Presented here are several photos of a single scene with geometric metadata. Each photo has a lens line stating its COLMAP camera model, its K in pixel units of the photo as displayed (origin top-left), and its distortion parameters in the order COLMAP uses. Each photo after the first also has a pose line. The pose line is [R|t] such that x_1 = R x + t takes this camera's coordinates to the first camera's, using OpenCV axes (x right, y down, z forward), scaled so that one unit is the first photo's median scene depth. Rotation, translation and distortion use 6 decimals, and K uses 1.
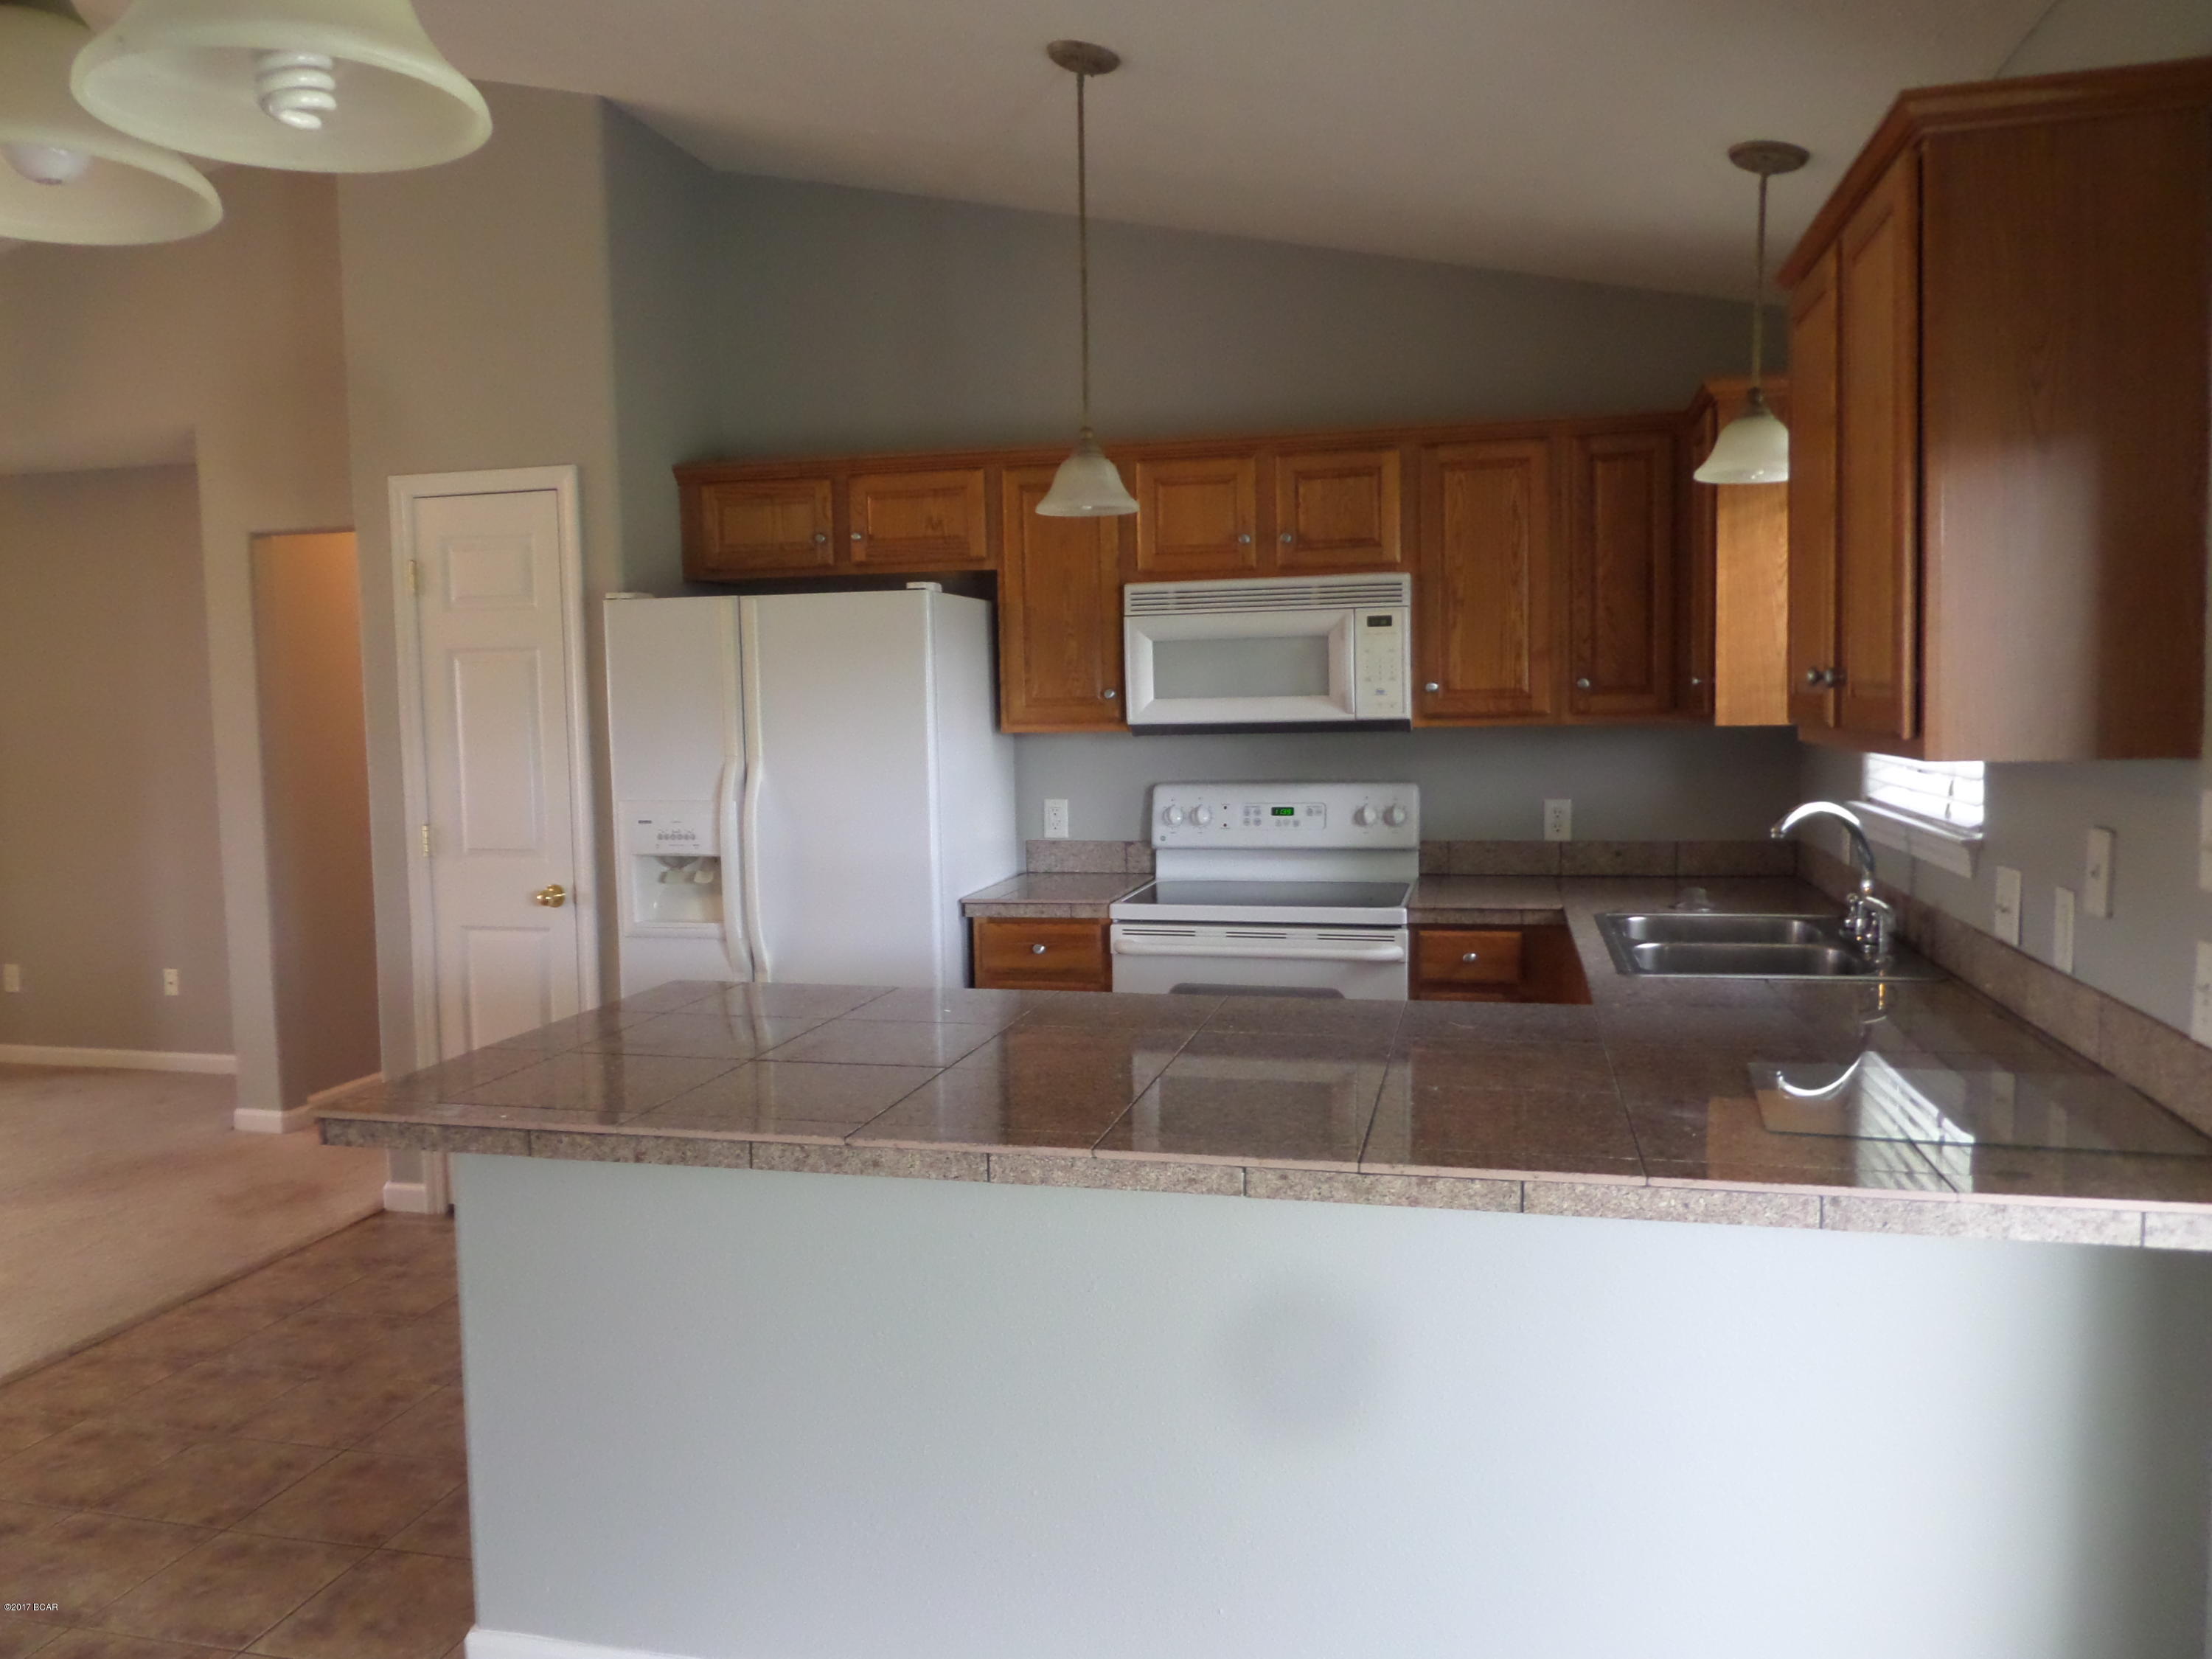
lens RADIAL K [[1596.7, 0, 1106.0], [0, 1596.7, 829.5], [0, 0, 1]] dist [-0.027667, 0.003597]
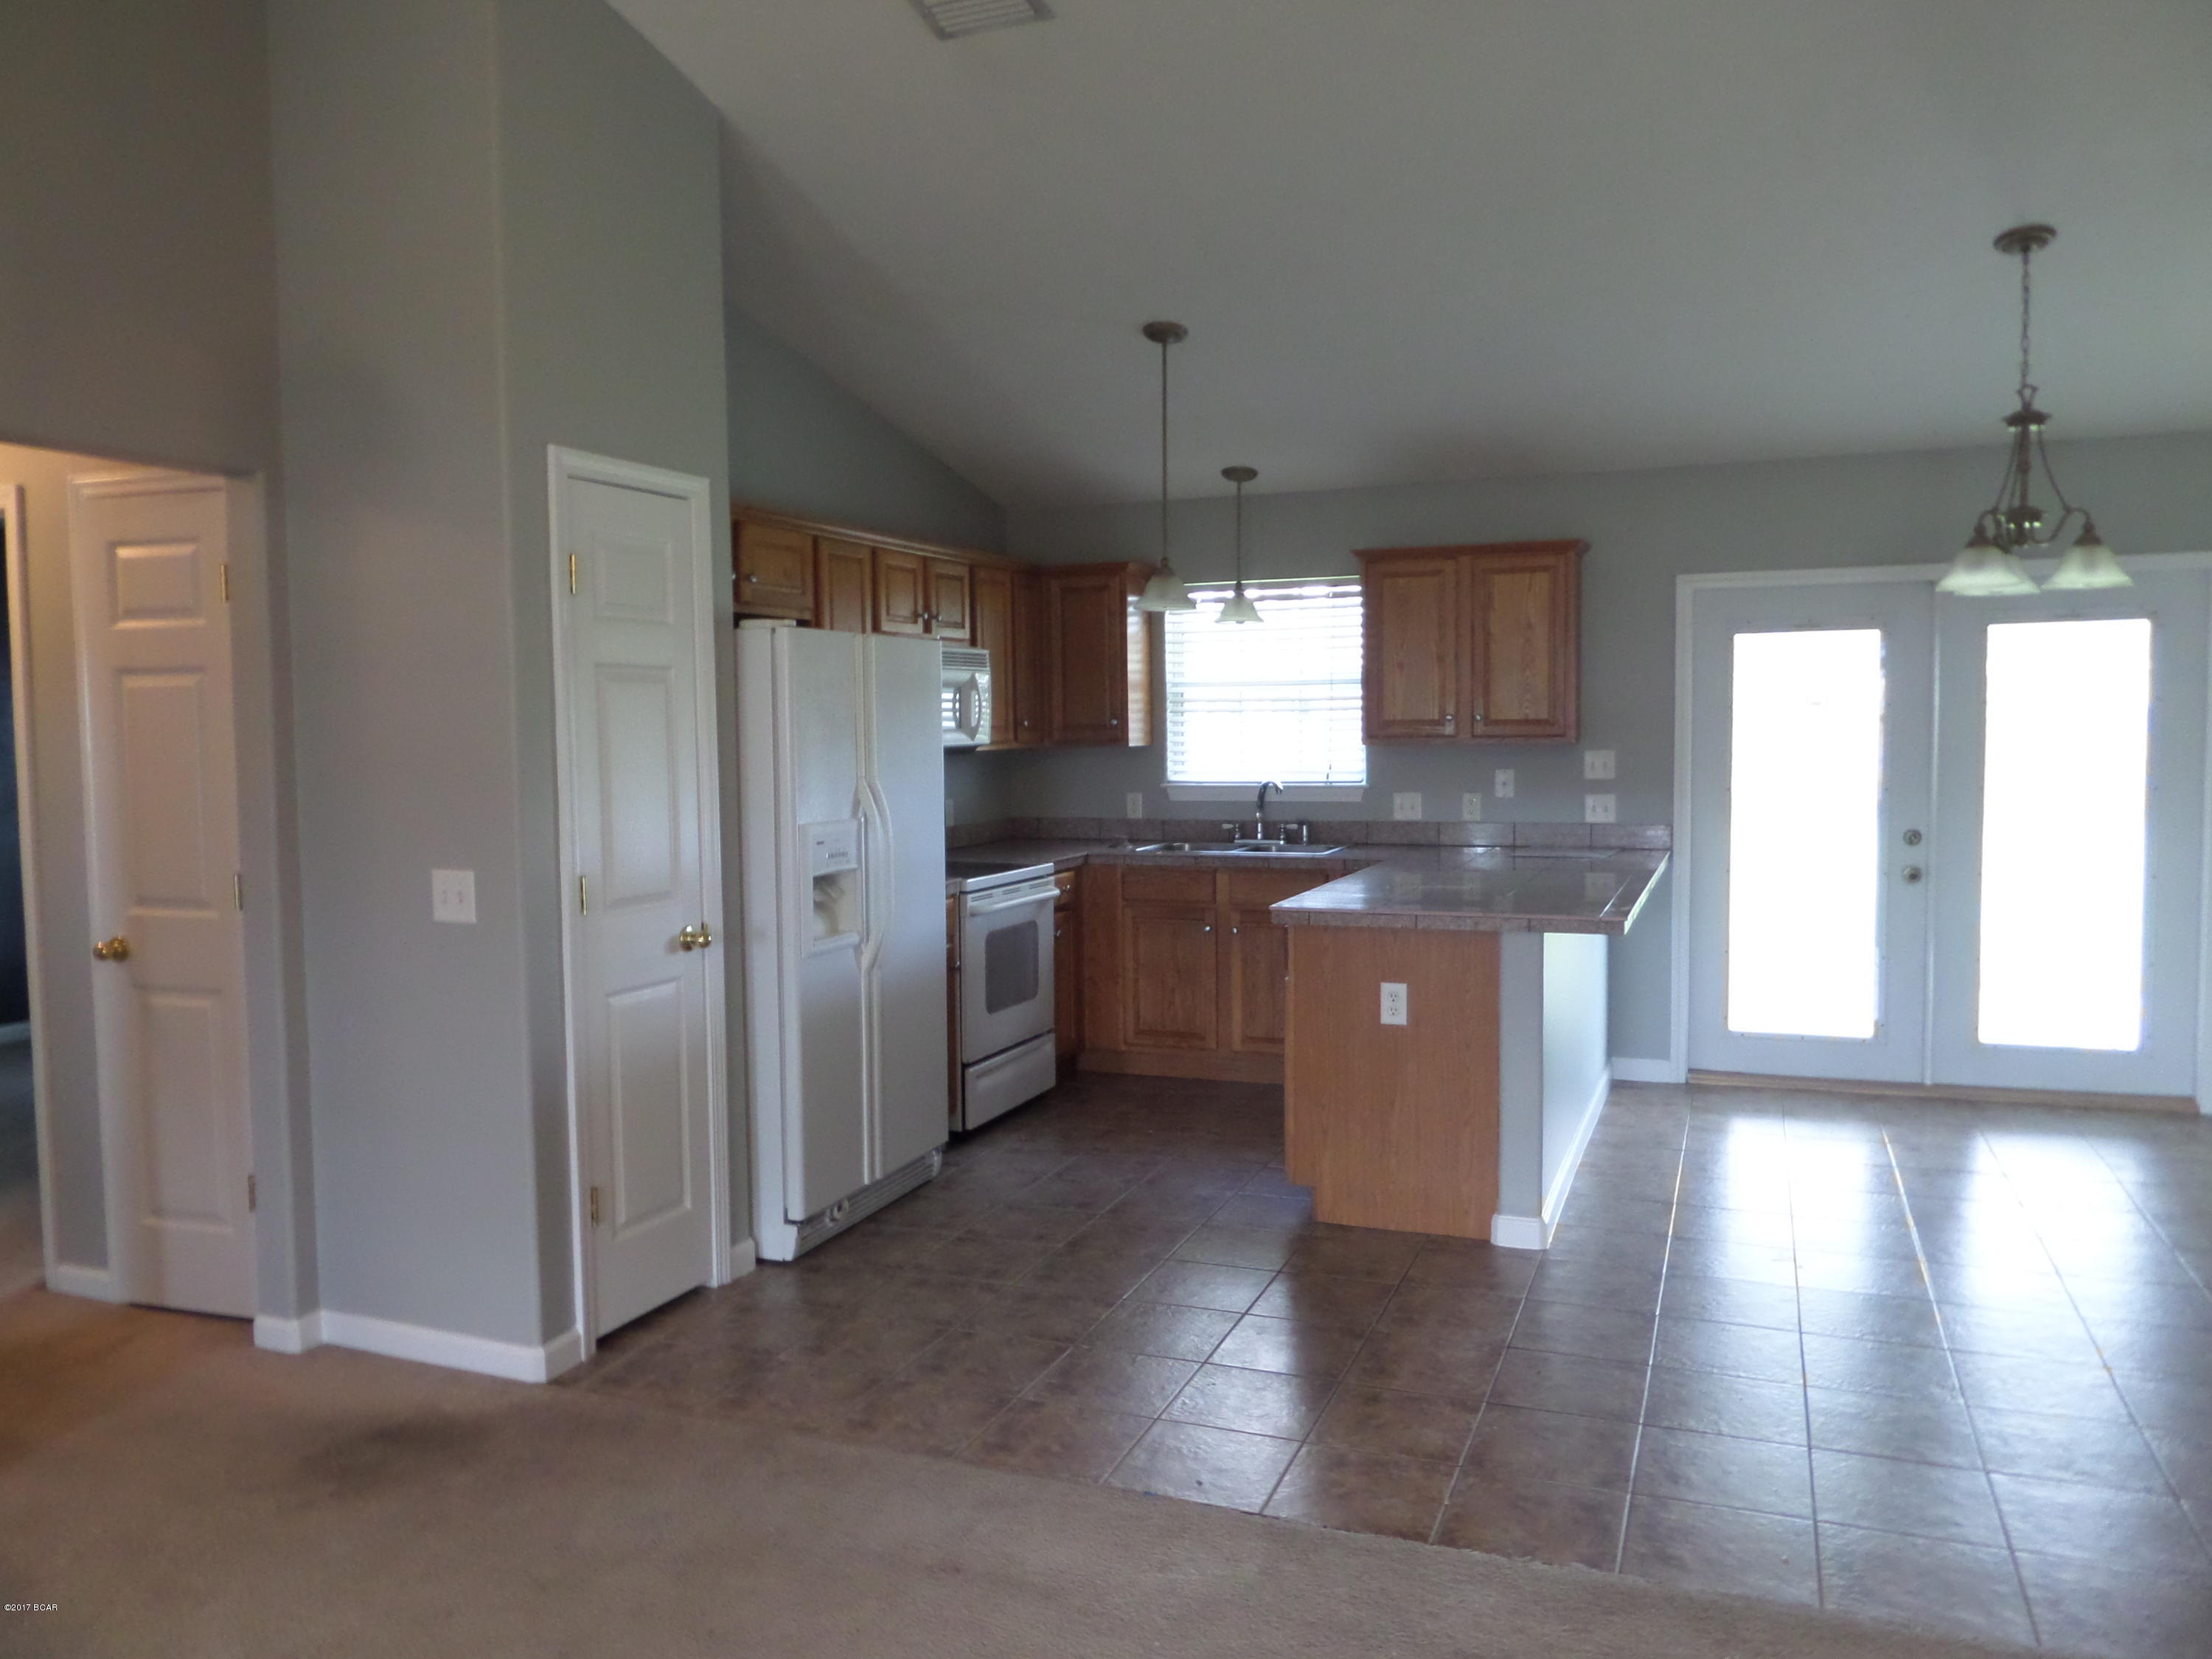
lens RADIAL K [[1596.7, 0, 1106.0], [0, 1596.7, 829.5], [0, 0, 1]] dist [-0.027667, 0.003597]
pose [[0.144116, -0.049828, 0.988306, -1.327273], [0.084616, 0.995694, 0.037861, -0.038386], [-0.985937, 0.078170, 0.147711, 0.682269]]
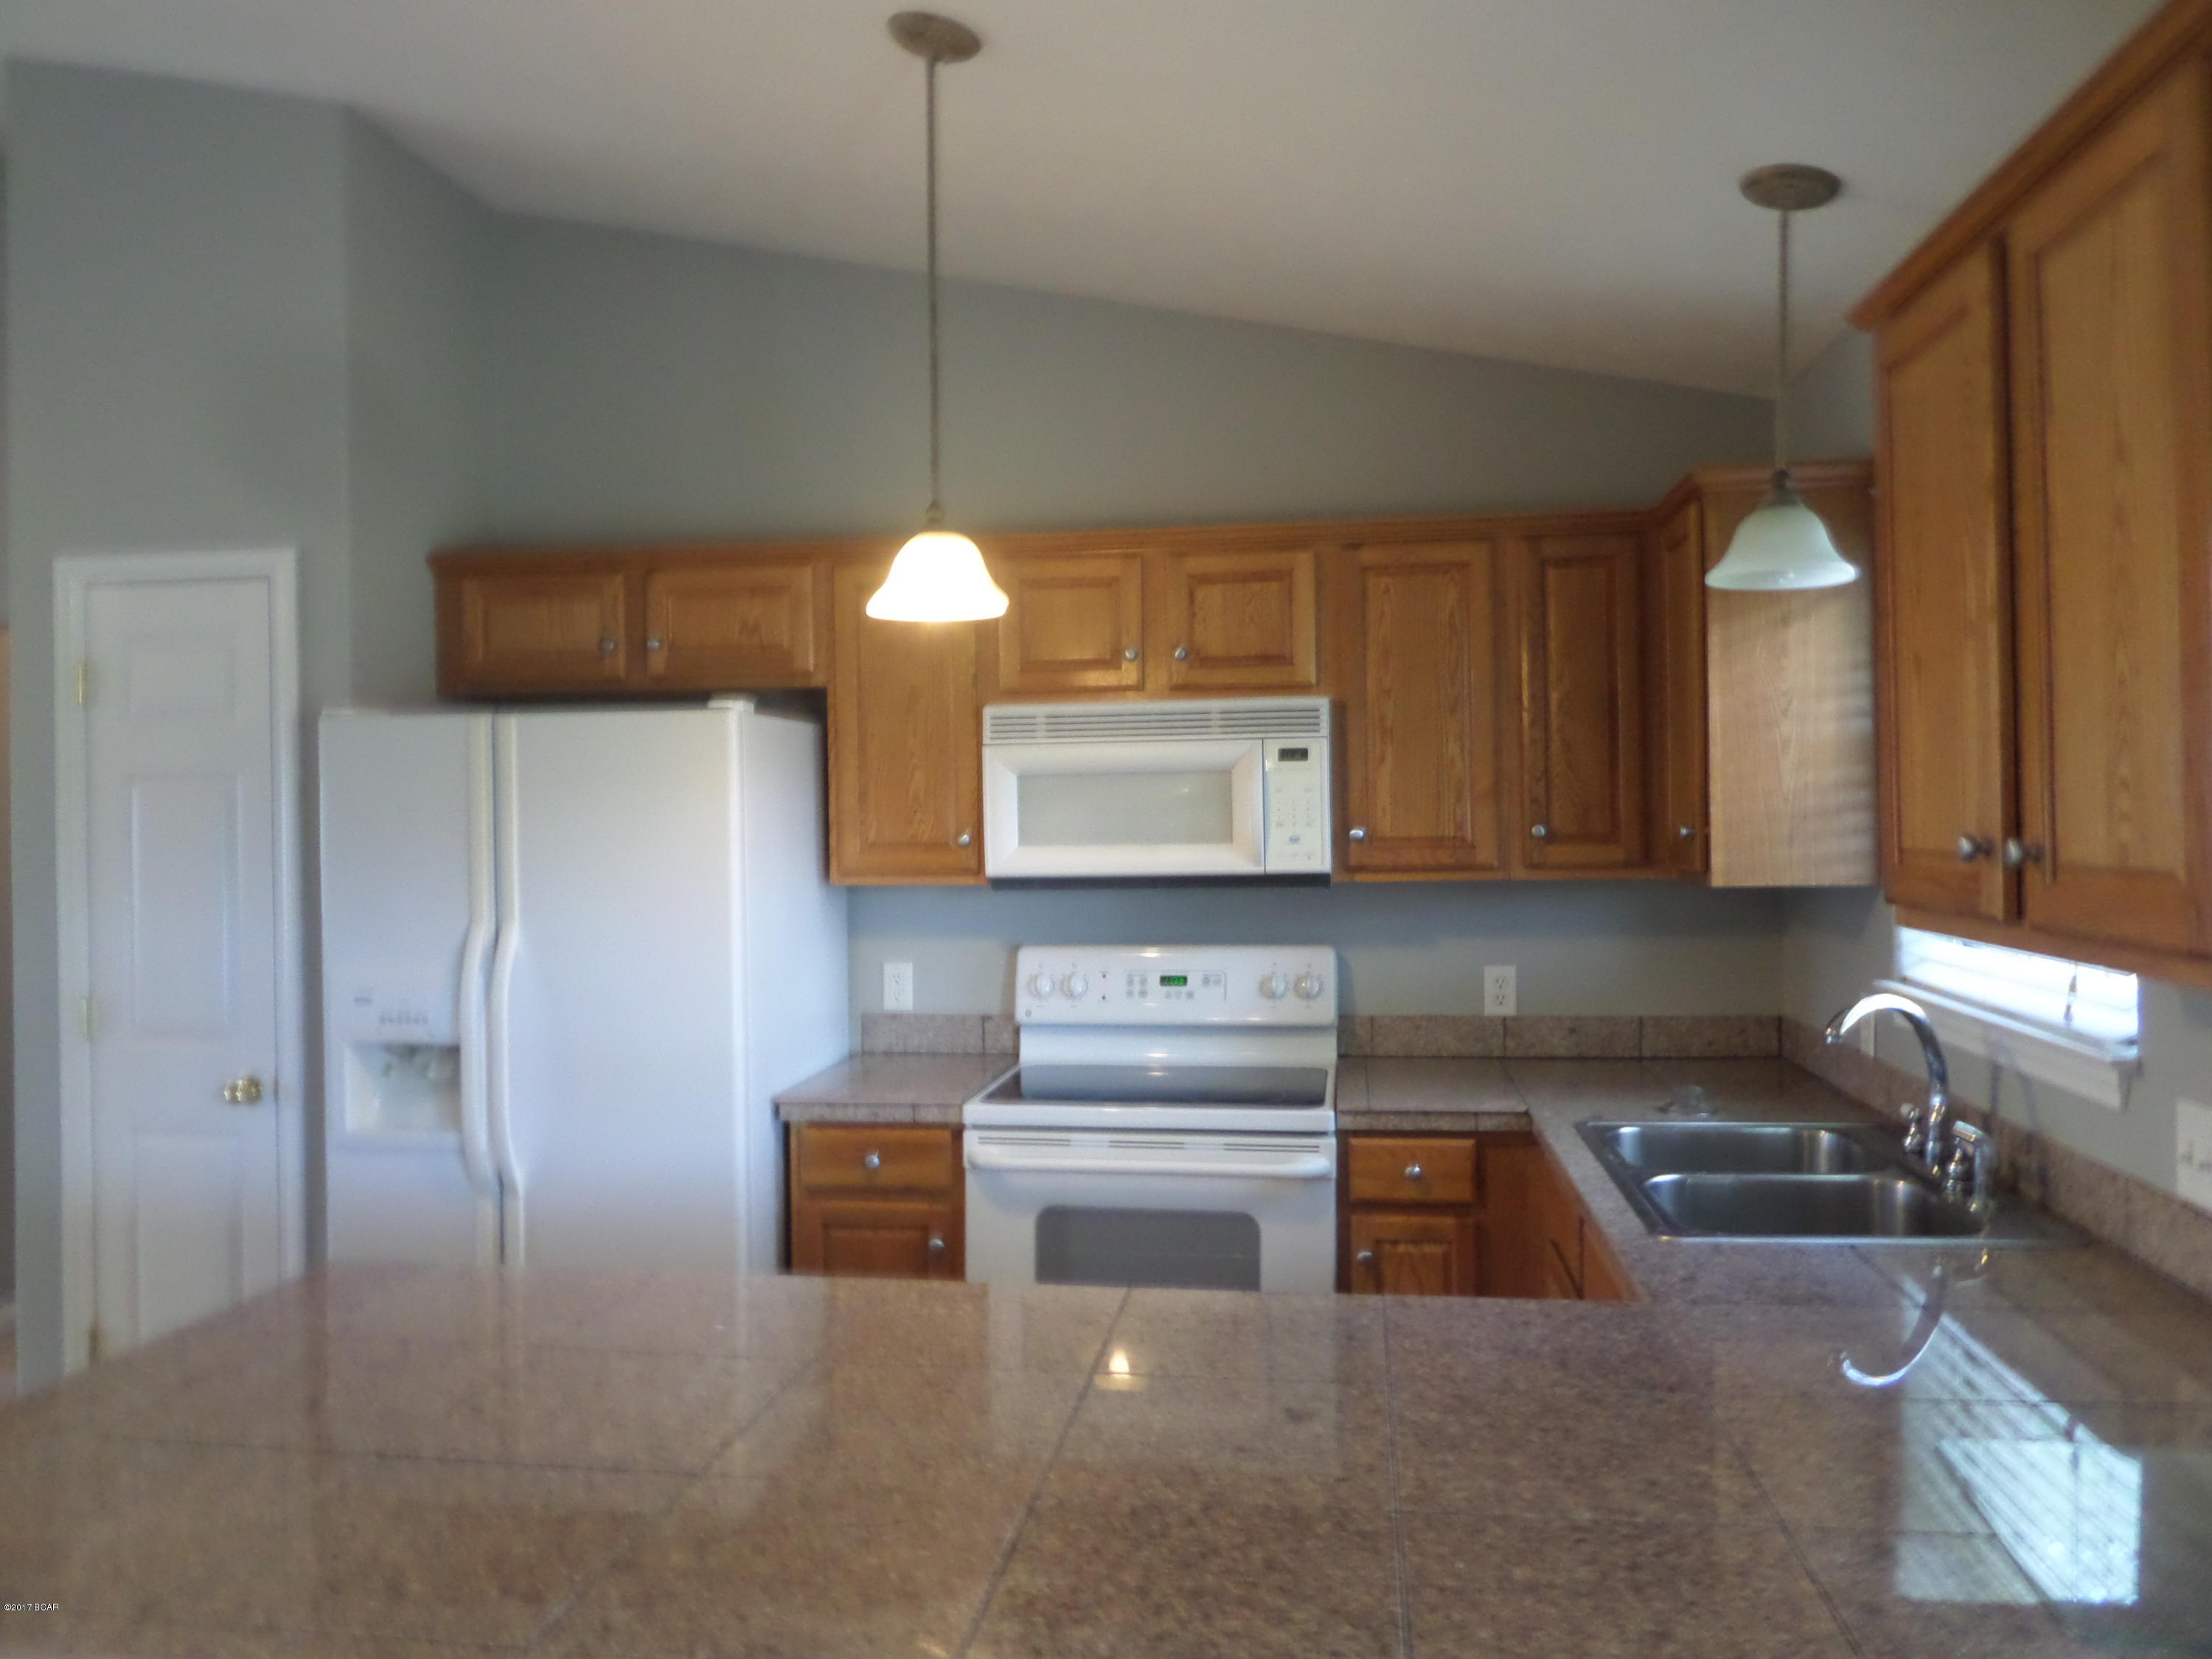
lens RADIAL K [[1499.9, 0, 1112.5], [0, 1499.9, 810.4], [0, 0, 1]] dist [-0.002704, 0.000341]
pose [[0.994994, 0.006717, 0.099706, 0.001188], [0.001578, 0.996558, -0.082885, -0.036512], [-0.099920, 0.082628, 0.991559, 0.236682]]
